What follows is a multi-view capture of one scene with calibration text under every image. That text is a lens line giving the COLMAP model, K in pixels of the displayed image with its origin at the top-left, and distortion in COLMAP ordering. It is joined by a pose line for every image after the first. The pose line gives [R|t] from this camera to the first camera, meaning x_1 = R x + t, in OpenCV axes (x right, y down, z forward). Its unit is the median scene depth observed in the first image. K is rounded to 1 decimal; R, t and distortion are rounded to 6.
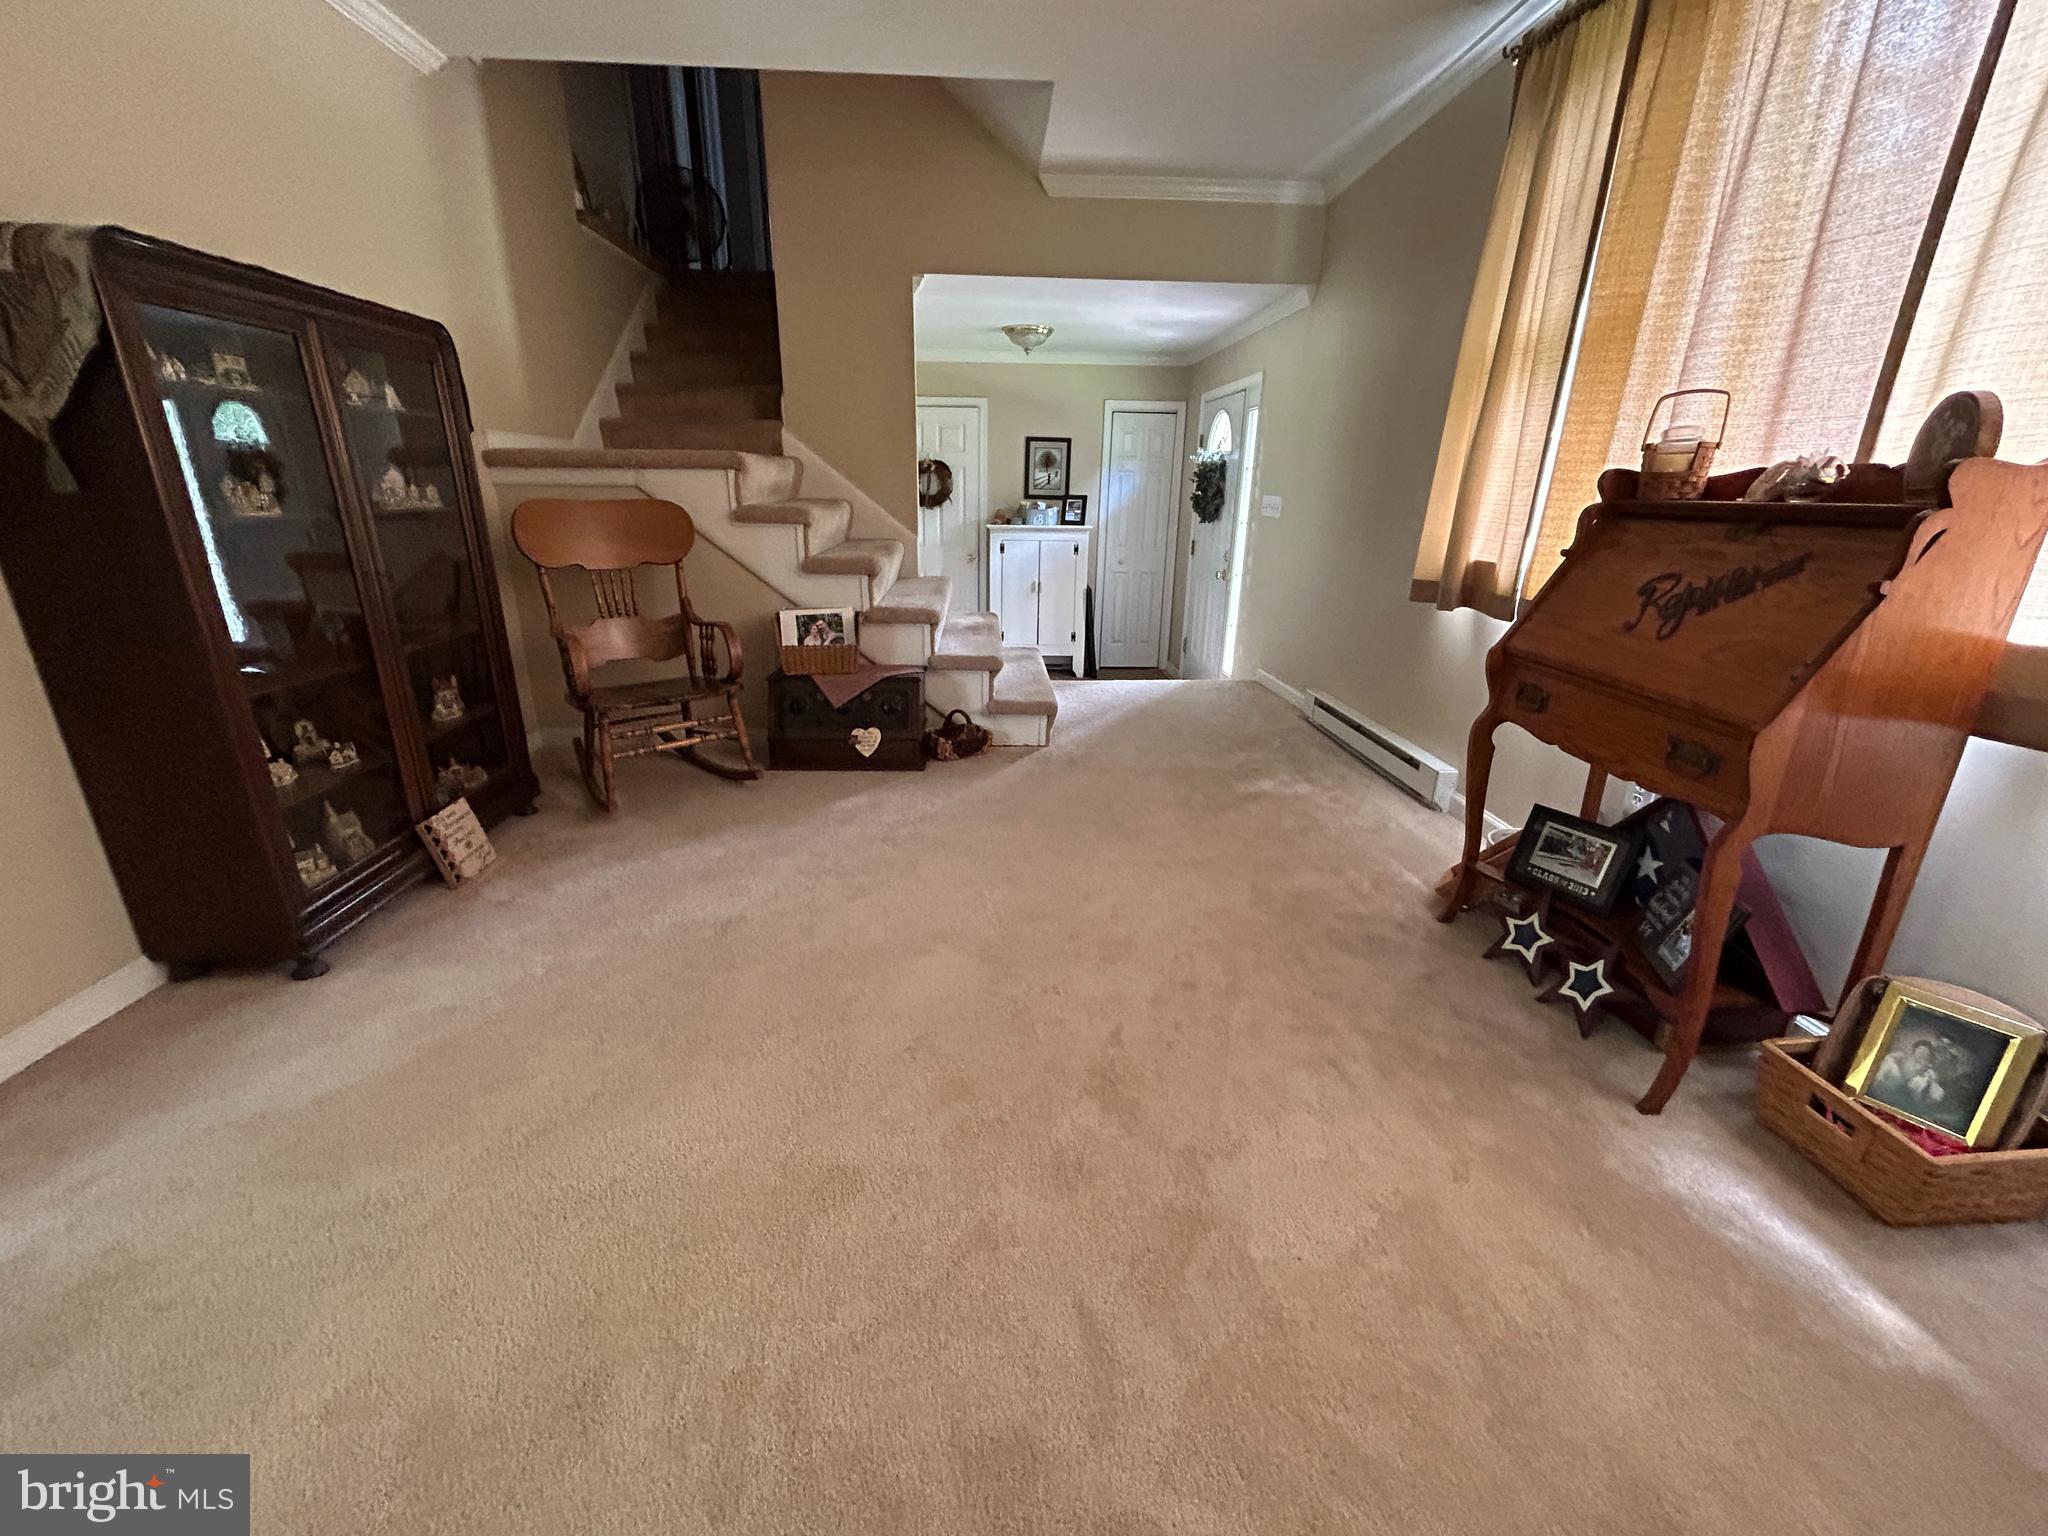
lens RADIAL K [[829.1, 0, 1024.0], [0, 829.1, 768.0], [0, 0, 1]] dist [-0.007230, 0.000553]
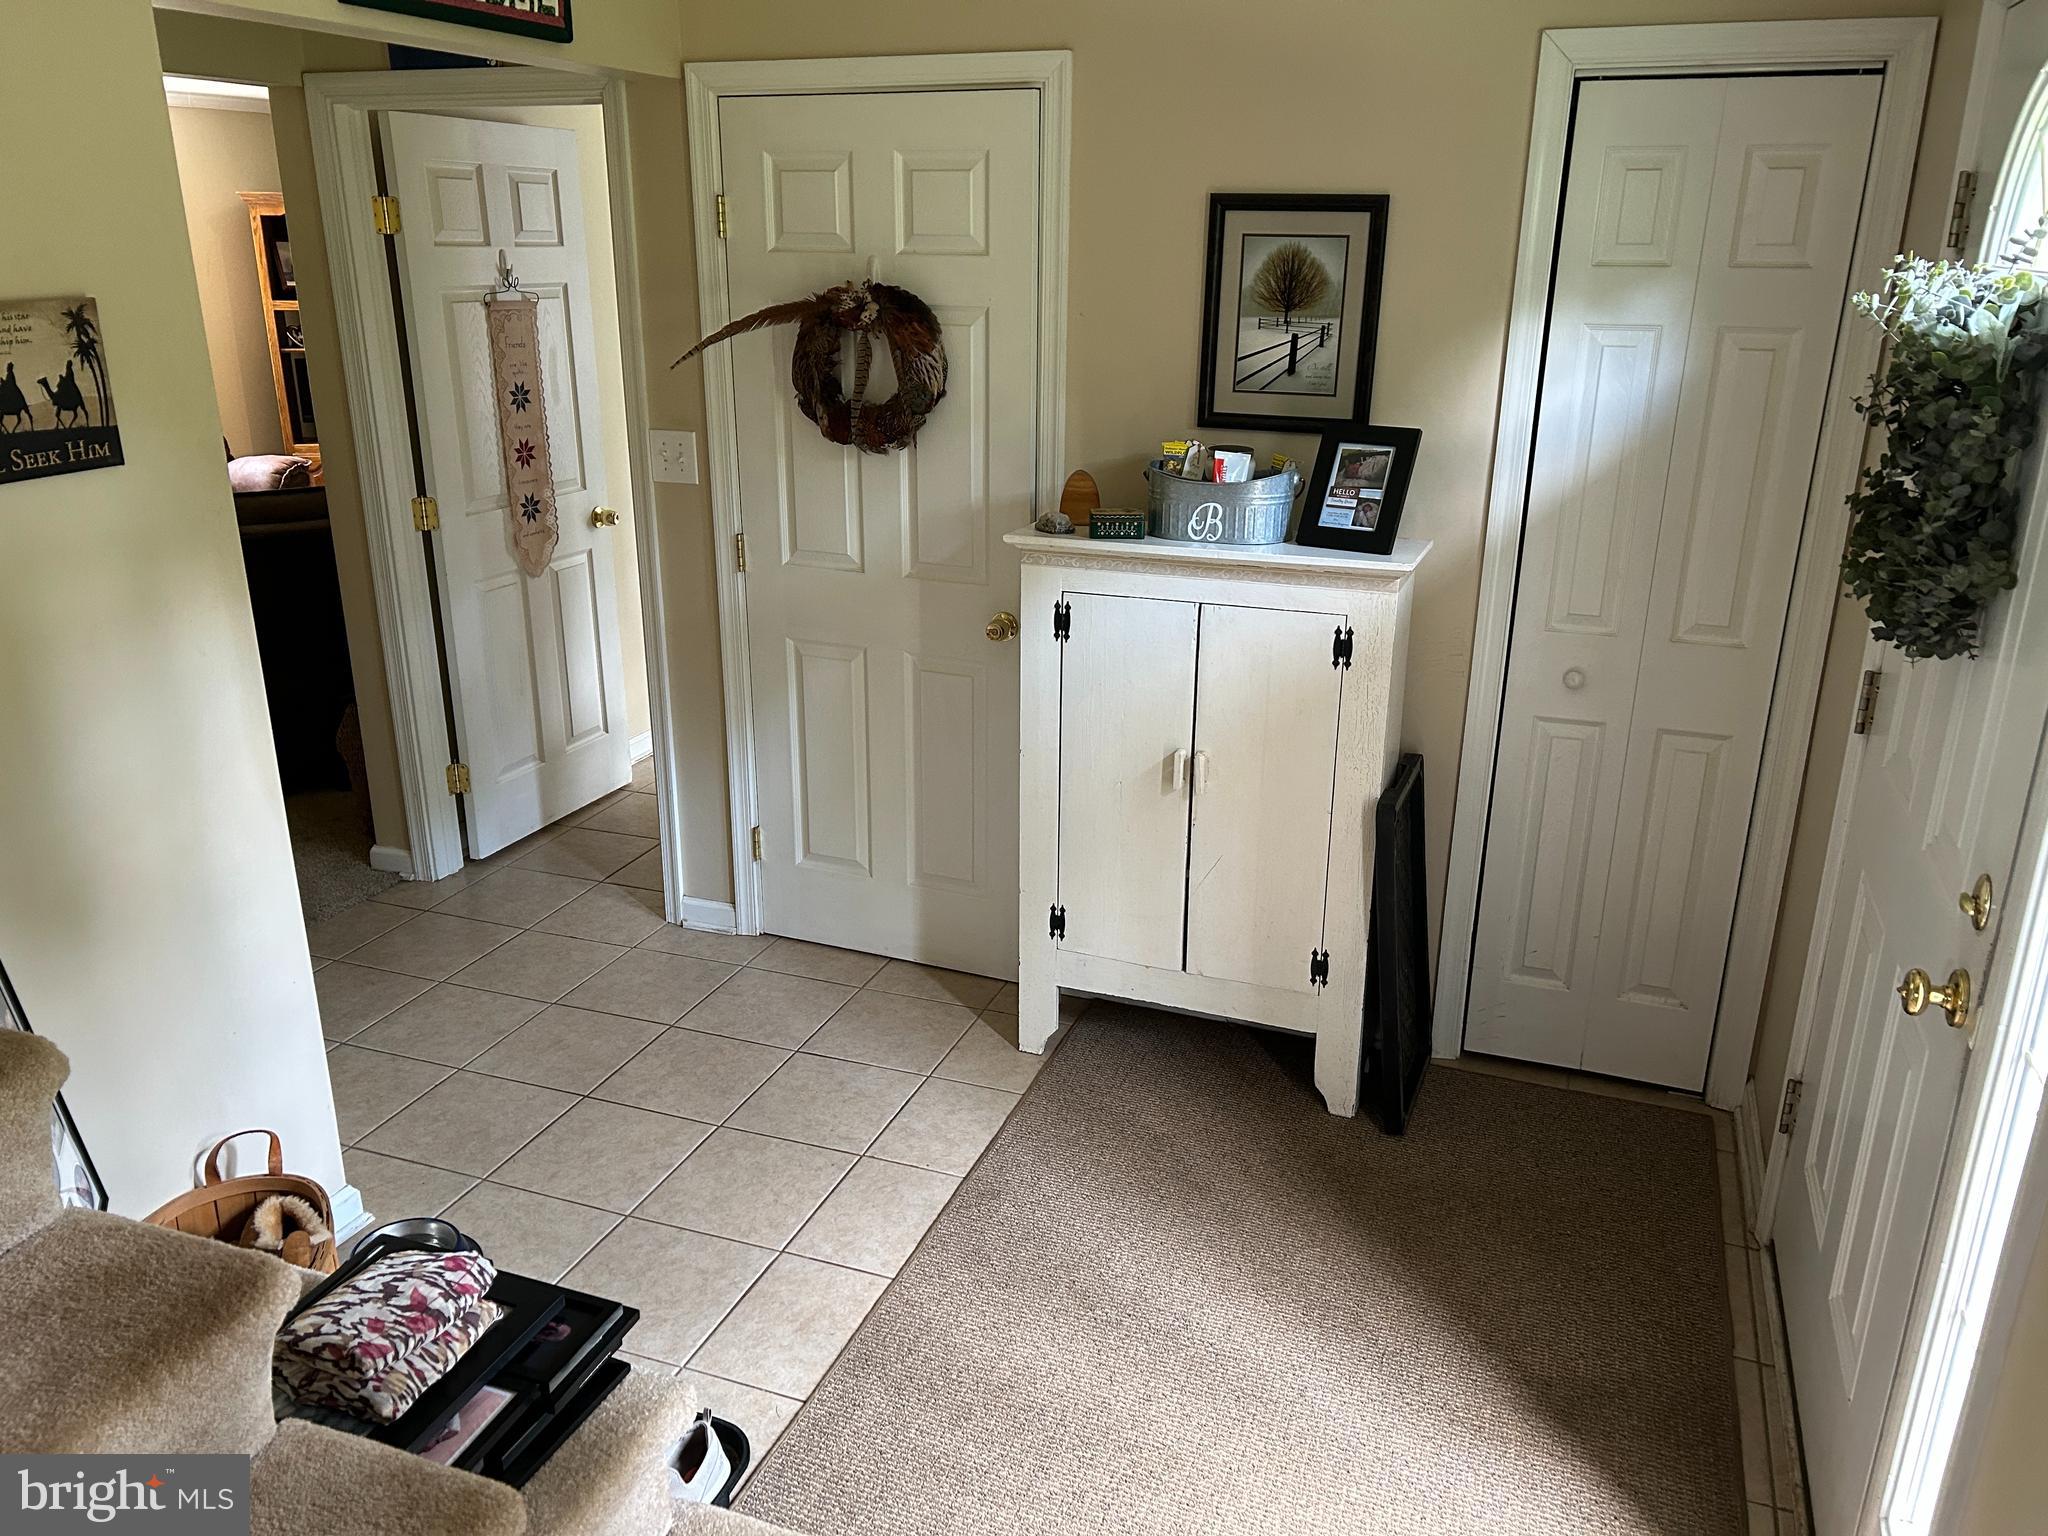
lens RADIAL K [[1546.2, 0, 1024.0], [0, 1546.2, 768.0], [0, 0, 1]] dist [0.010430, 0.001622]
pose [[0.917225, 0.121626, -0.379350, 0.414527], [-0.120868, 0.992330, 0.025914, -0.611762], [0.379592, 0.022082, 0.924890, 1.436942]]
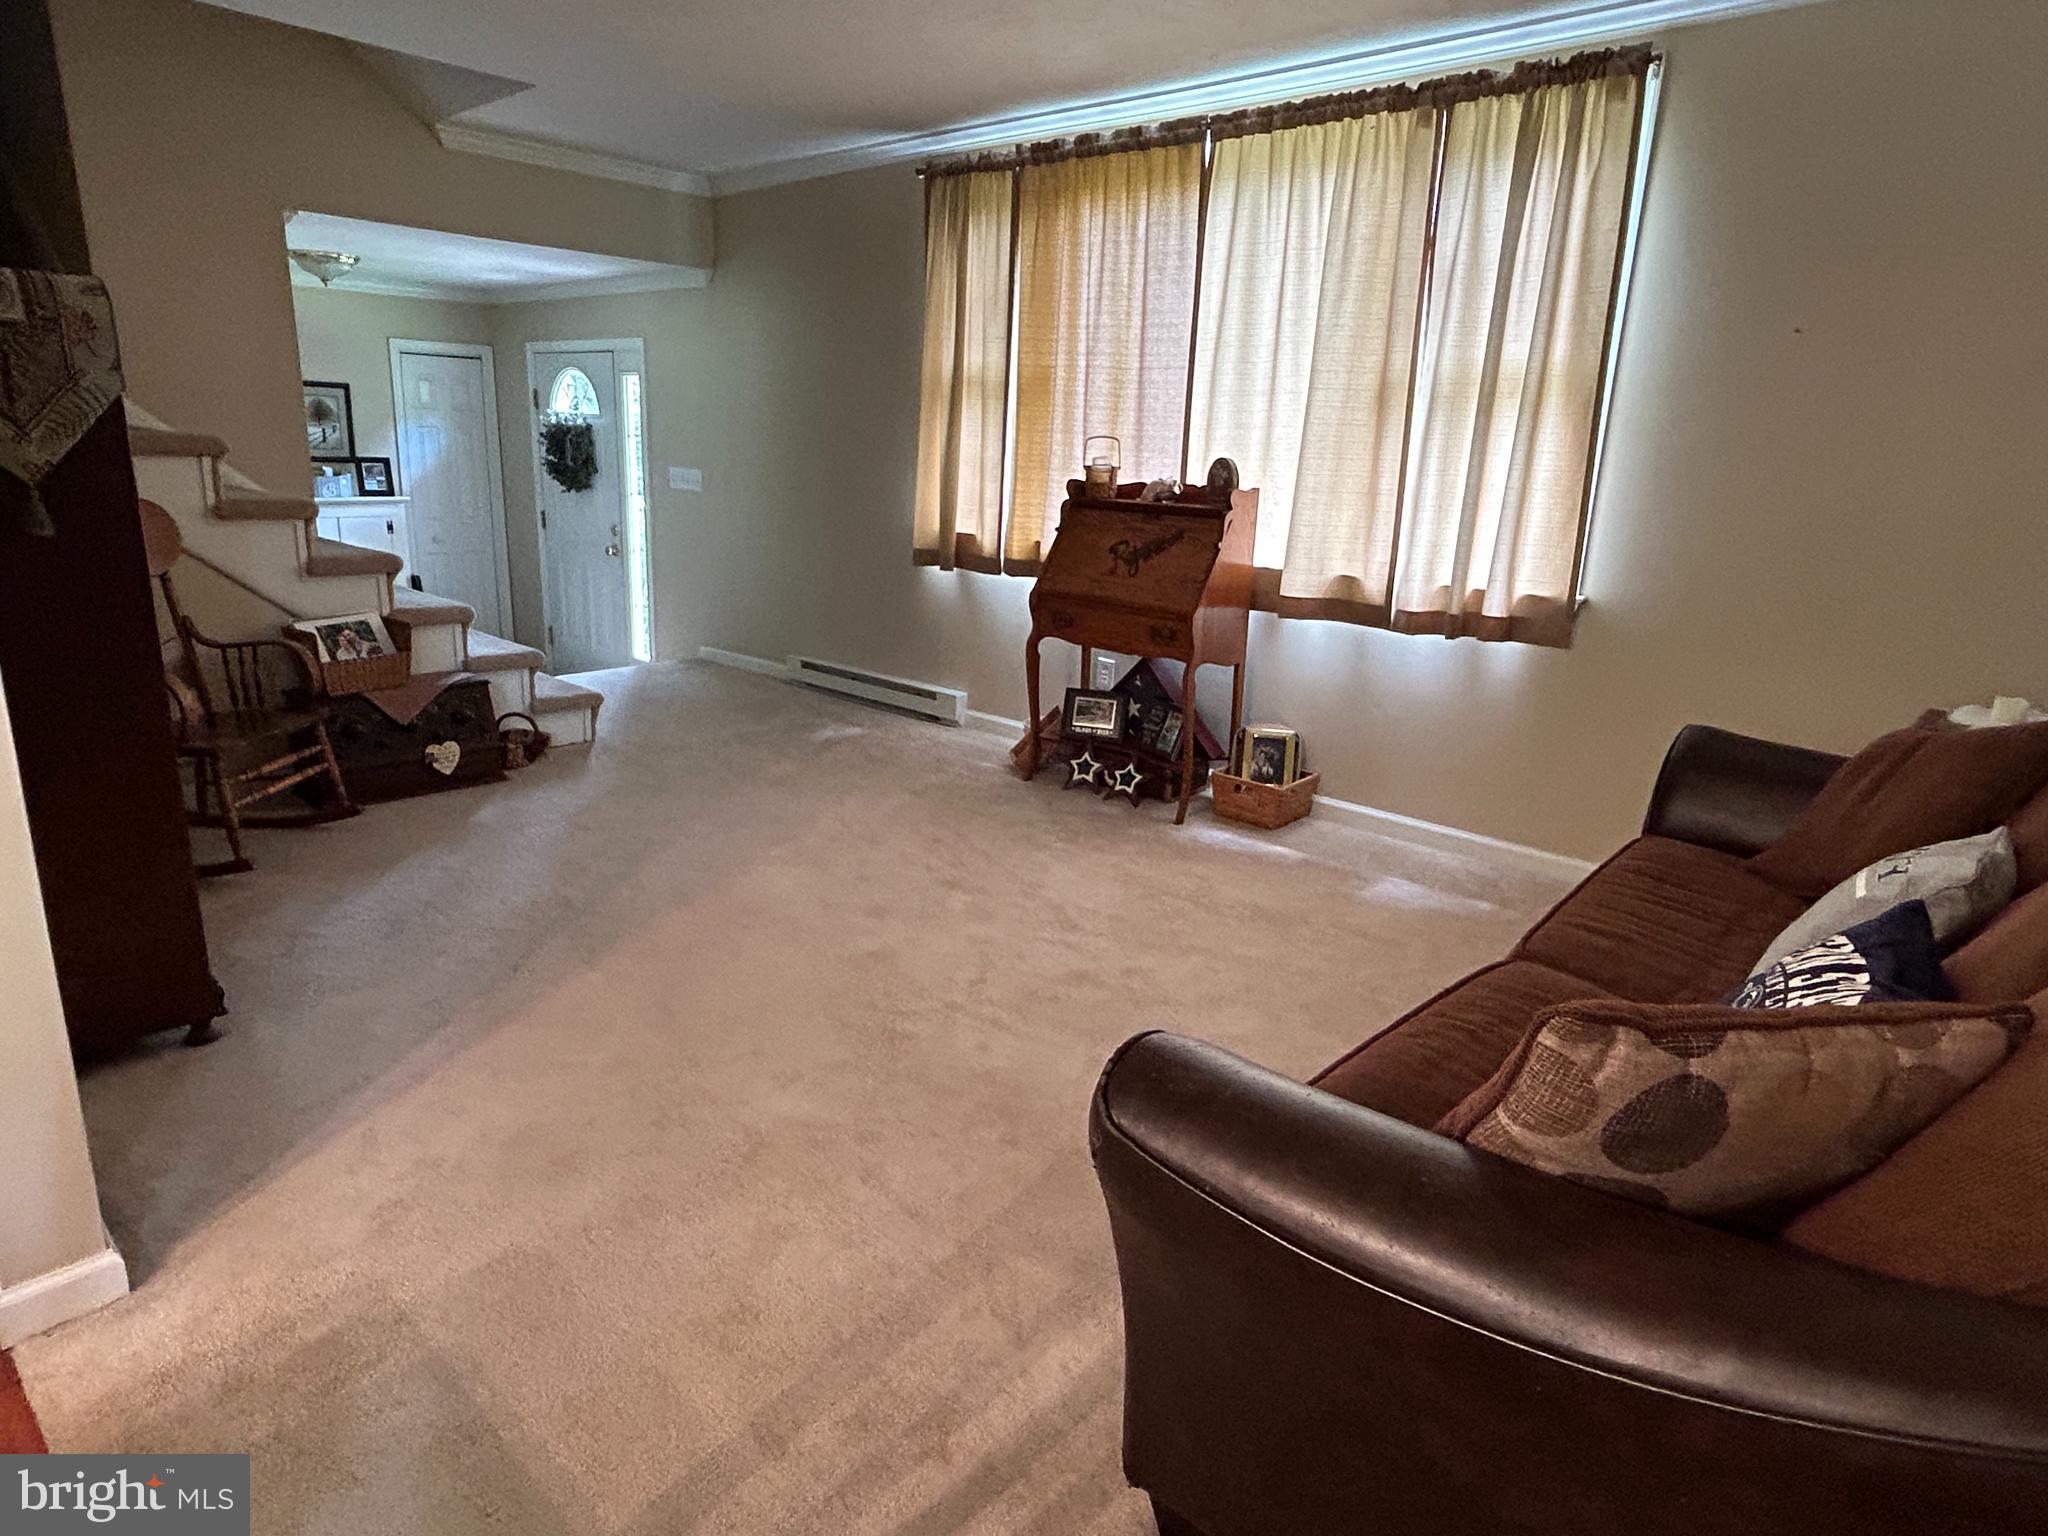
lens RADIAL K [[1202.9, 0, 1024.0], [0, 1202.9, 768.0], [0, 0, 1]] dist [-0.015754, 0.000018]
pose [[0.704659, -0.174931, 0.687644, -0.870538], [0.200204, 0.978773, 0.043835, 0.064288], [-0.680716, 0.106780, 0.724723, -0.488154]]
